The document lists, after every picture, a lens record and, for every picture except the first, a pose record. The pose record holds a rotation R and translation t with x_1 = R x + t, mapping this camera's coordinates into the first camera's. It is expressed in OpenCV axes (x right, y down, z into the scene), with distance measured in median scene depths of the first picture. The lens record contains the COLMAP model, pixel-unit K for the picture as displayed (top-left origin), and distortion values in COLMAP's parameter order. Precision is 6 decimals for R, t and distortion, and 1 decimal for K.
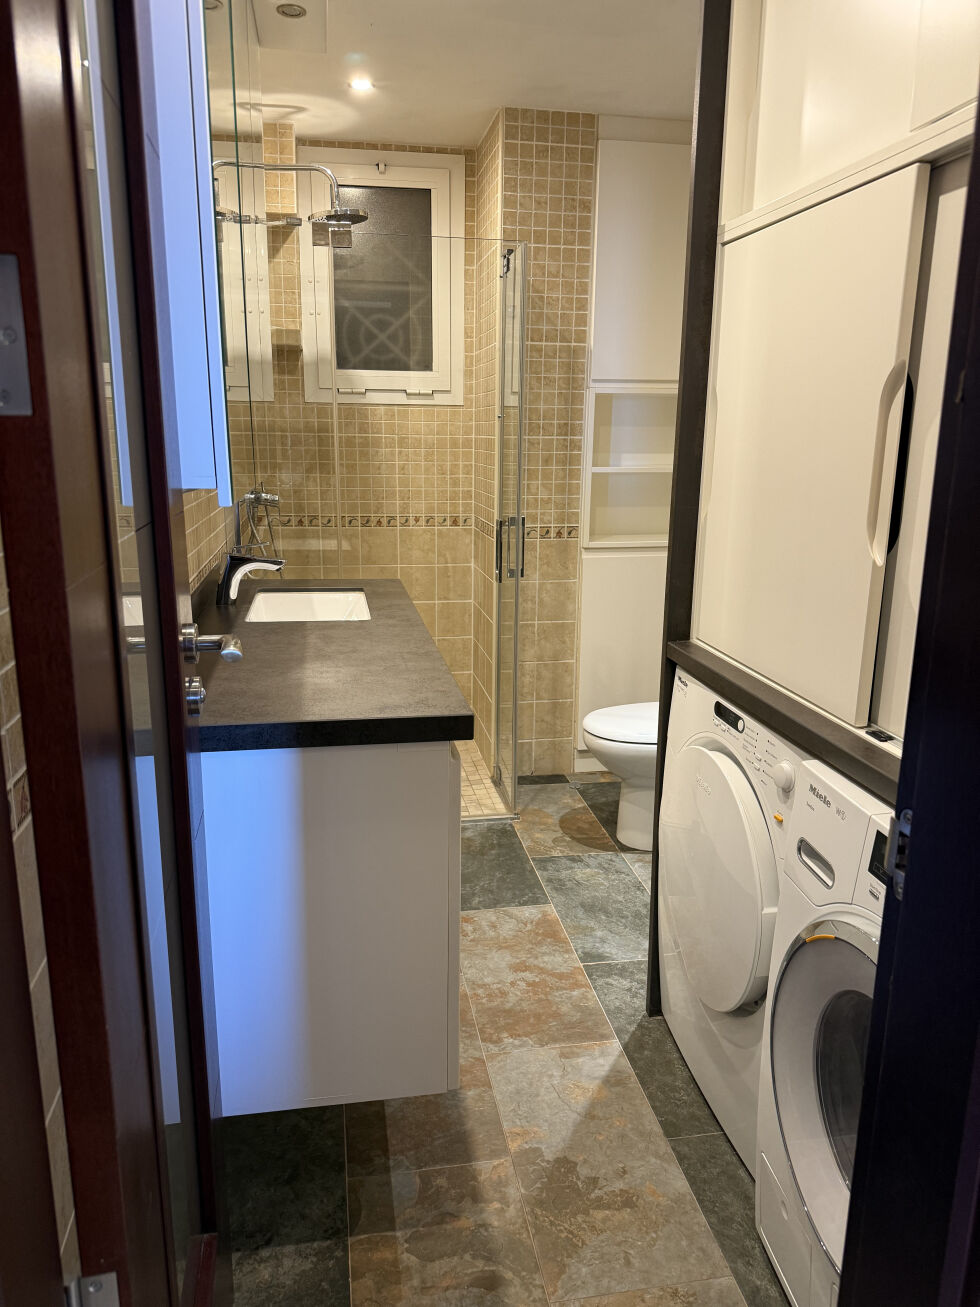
lens RADIAL K [[914.1, 0, 491.9], [0, 914.1, 652.7], [0, 0, 1]] dist [0.062002, -0.068093]
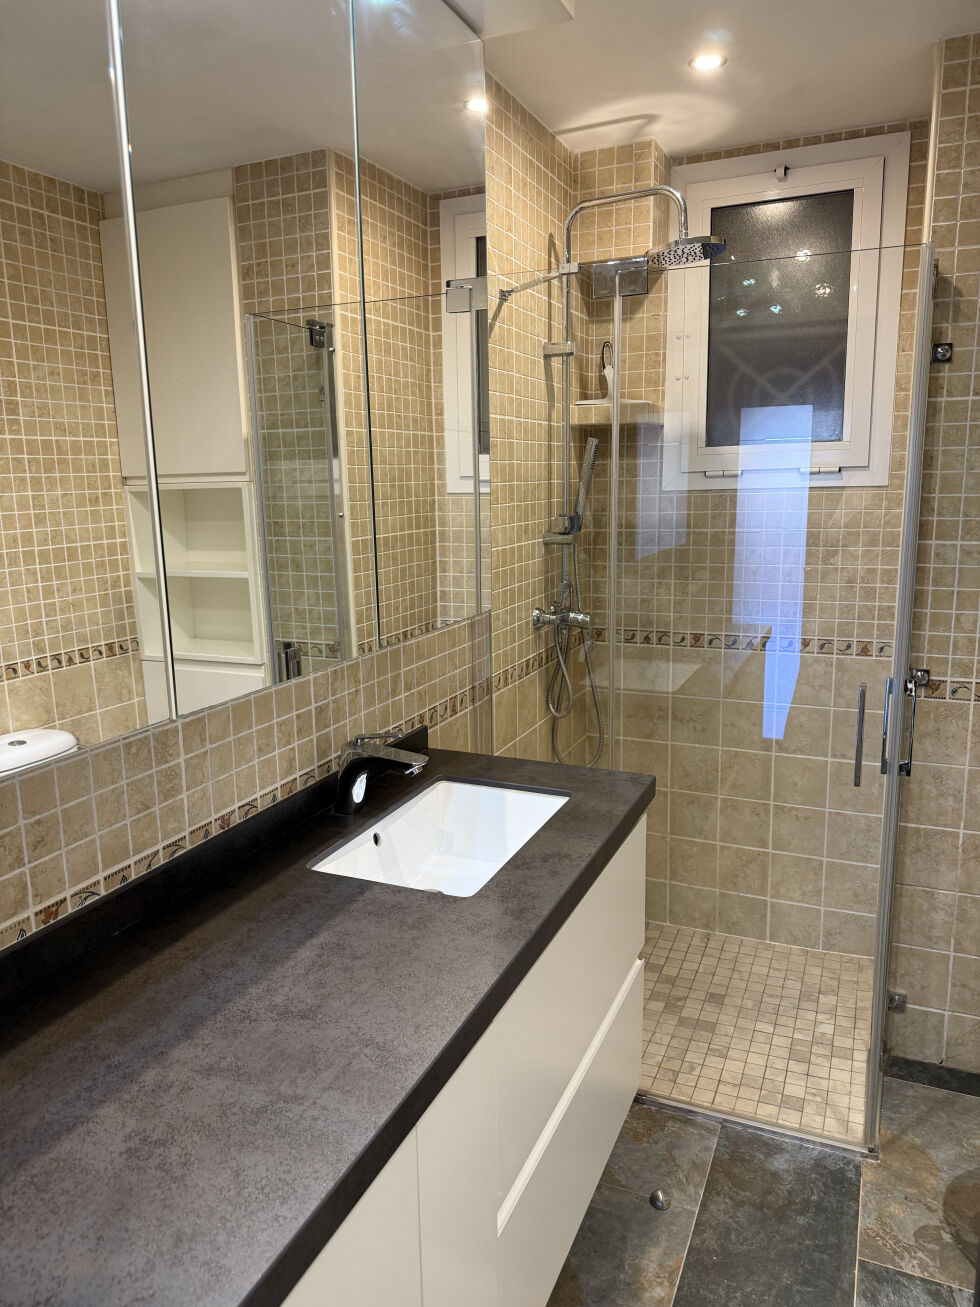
lens RADIAL K [[914.1, 0, 497.4], [0, 914.1, 647.5], [0, 0, 1]] dist [0.062002, -0.068093]
pose [[0.833890, 0.079505, -0.546175, 0.120597], [-0.106660, 0.994130, -0.018135, -0.113467], [0.541527, 0.073378, 0.837475, 0.290605]]
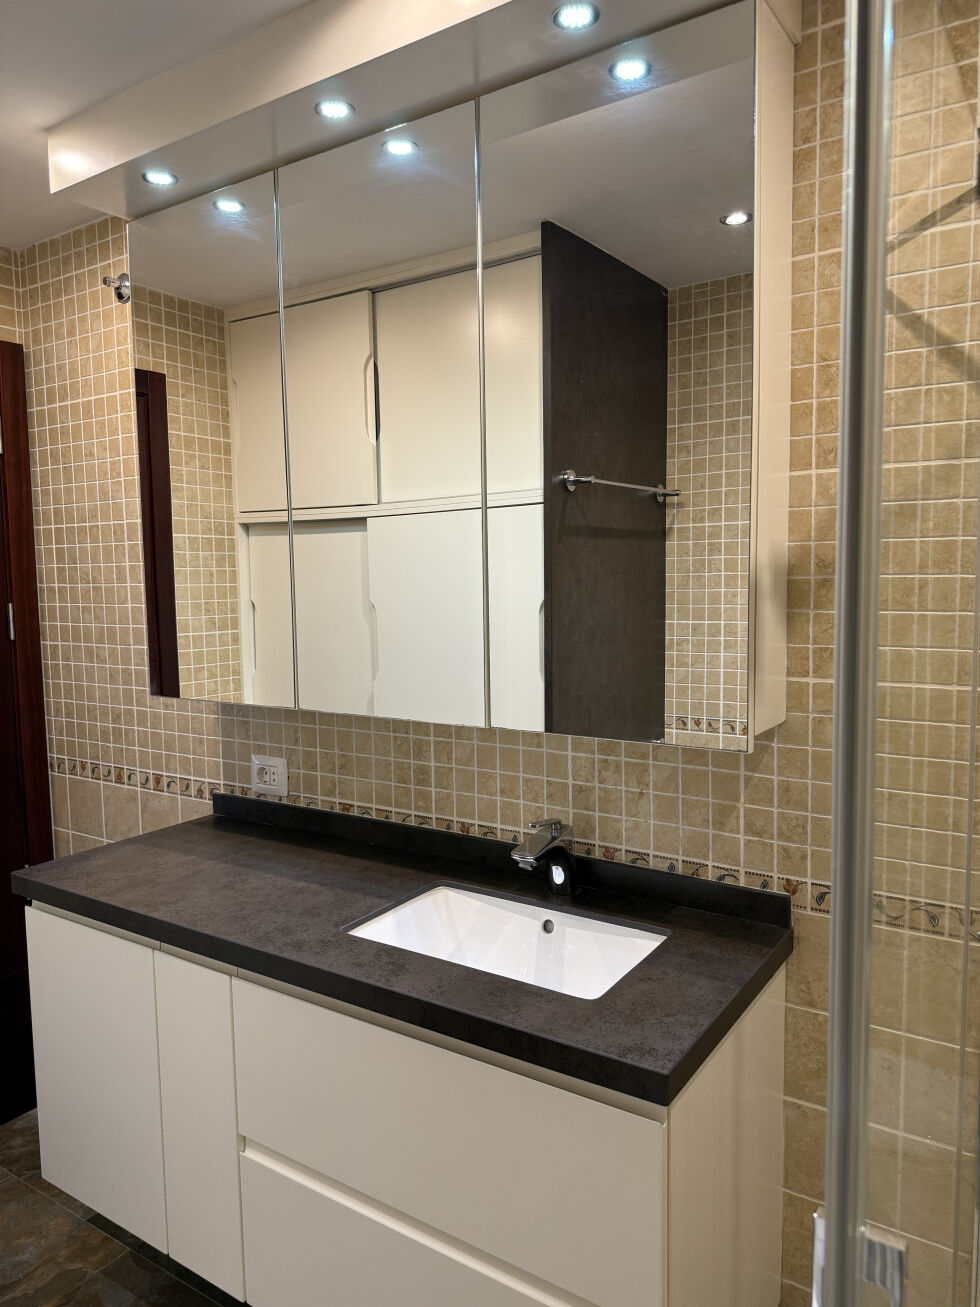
lens RADIAL K [[914.1, 0, 495.1], [0, 914.1, 653.7], [0, 0, 1]] dist [0.062002, -0.068093]
pose [[-0.678697, 0.071988, -0.730882, 0.175192], [-0.164326, 0.955068, 0.246662, -0.261217], [0.715799, 0.287512, -0.636372, 0.885480]]
